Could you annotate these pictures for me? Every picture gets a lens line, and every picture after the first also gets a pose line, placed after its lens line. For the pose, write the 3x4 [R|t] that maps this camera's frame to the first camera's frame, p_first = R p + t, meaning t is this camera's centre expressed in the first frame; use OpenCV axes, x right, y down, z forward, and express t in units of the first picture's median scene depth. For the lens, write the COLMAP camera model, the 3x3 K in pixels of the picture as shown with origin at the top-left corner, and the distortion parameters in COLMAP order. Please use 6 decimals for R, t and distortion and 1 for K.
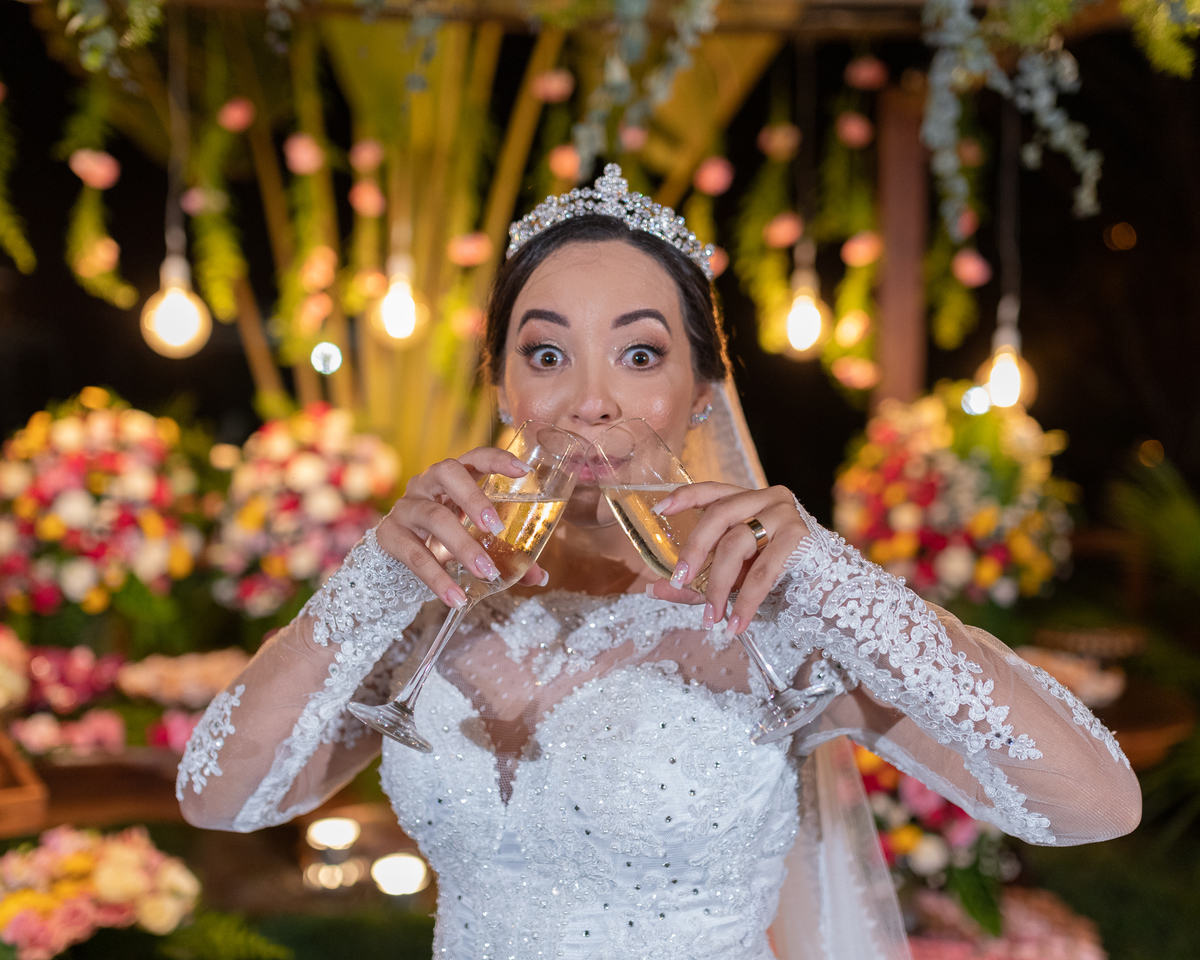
lens RADIAL K [[1523.1, 0, 600.1], [0, 1523.1, 455.1], [0, 0, 1]] dist [-0.000512, 0.019559]
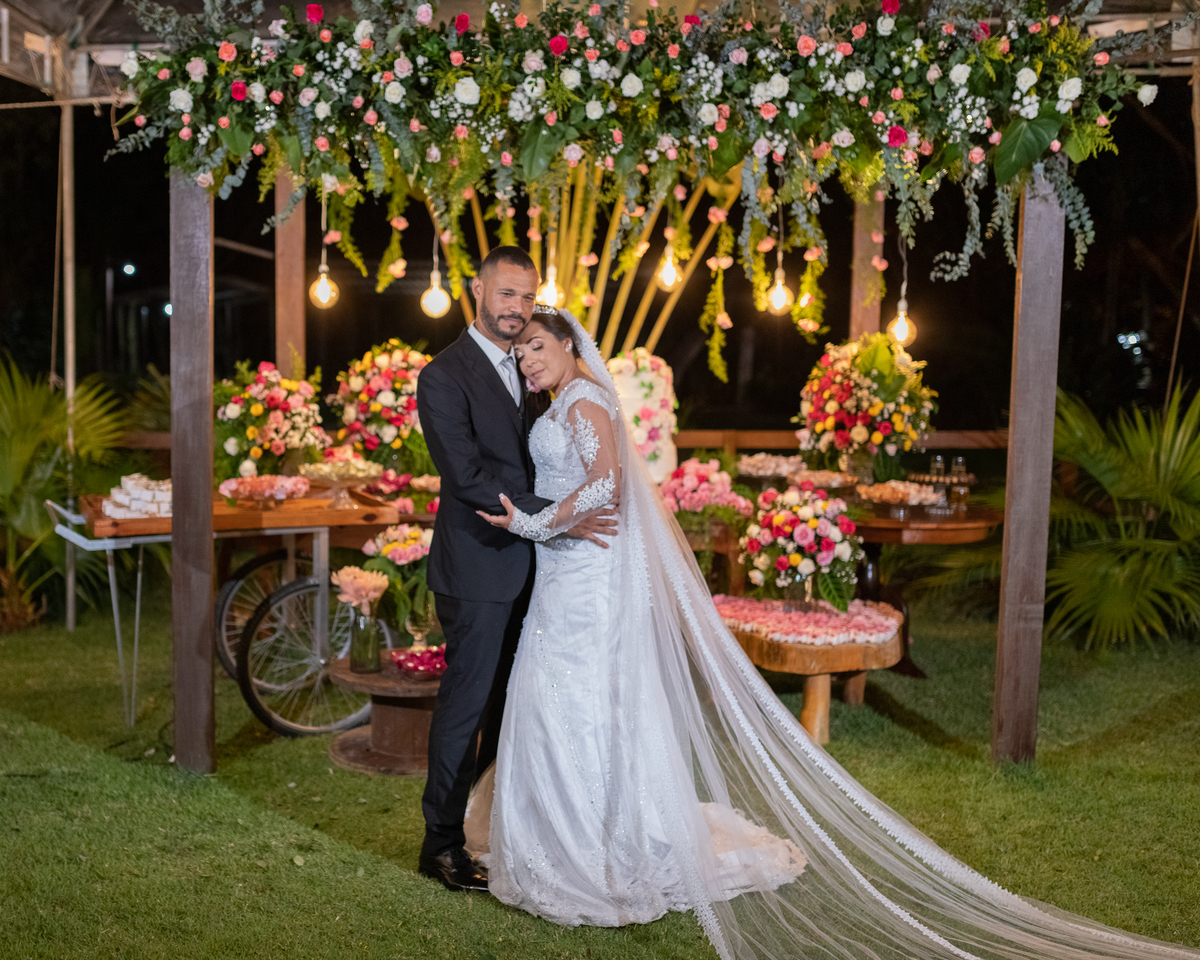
lens RADIAL K [[1488.9, 0, 454.5], [0, 1488.9, 495.9], [0, 0, 1]] dist [0.002335, 0.021929]
pose [[0.978076, 0.016519, -0.207594, 0.133662], [-0.003877, 0.998121, 0.061154, 0.040512], [0.208214, -0.059009, 0.976302, -0.814934]]
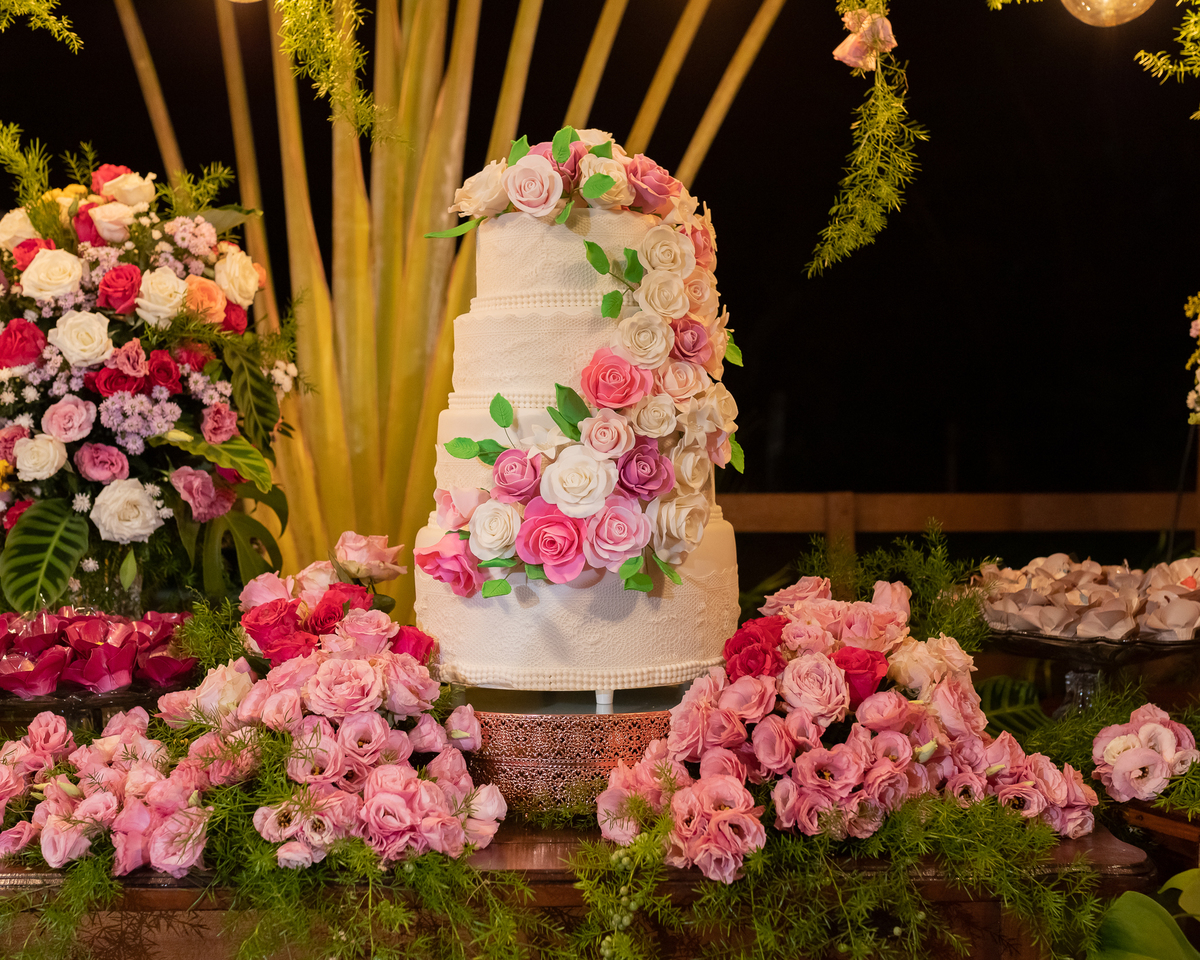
lens RADIAL K [[1618.0, 0, 629.3], [0, 1618.0, 479.3], [0, 0, 1]] dist [0.083692, 0.006487]
pose [[0.996123, 0.001461, -0.087954, 0.031717], [-0.002289, 0.999954, -0.009318, 0.079730], [0.087937, 0.009483, 0.996081, 0.518629]]
